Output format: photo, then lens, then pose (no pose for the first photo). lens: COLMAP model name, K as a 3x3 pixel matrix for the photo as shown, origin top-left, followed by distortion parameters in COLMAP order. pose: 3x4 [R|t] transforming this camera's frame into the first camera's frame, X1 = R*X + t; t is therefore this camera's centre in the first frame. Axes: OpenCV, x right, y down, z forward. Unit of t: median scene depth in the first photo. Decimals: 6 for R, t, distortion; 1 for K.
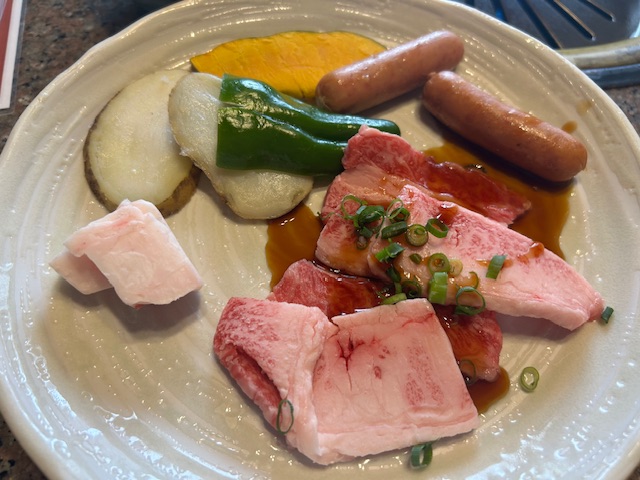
lens RADIAL K [[489.3, 0, 321.0], [0, 489.3, 243.2], [0, 0, 1]] dist [0.004873, -0.033090]
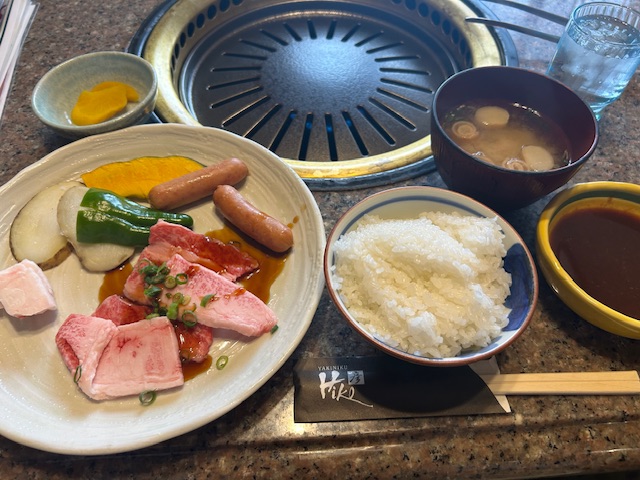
lens RADIAL K [[489.3, 0, 326.3], [0, 489.3, 233.7], [0, 0, 1]] dist [0.004873, -0.033090]
pose [[0.999165, 0.017894, -0.036743, 0.826404], [-0.021399, 0.995023, -0.097317, -0.031686], [0.034819, 0.098022, 0.994575, -0.818412]]
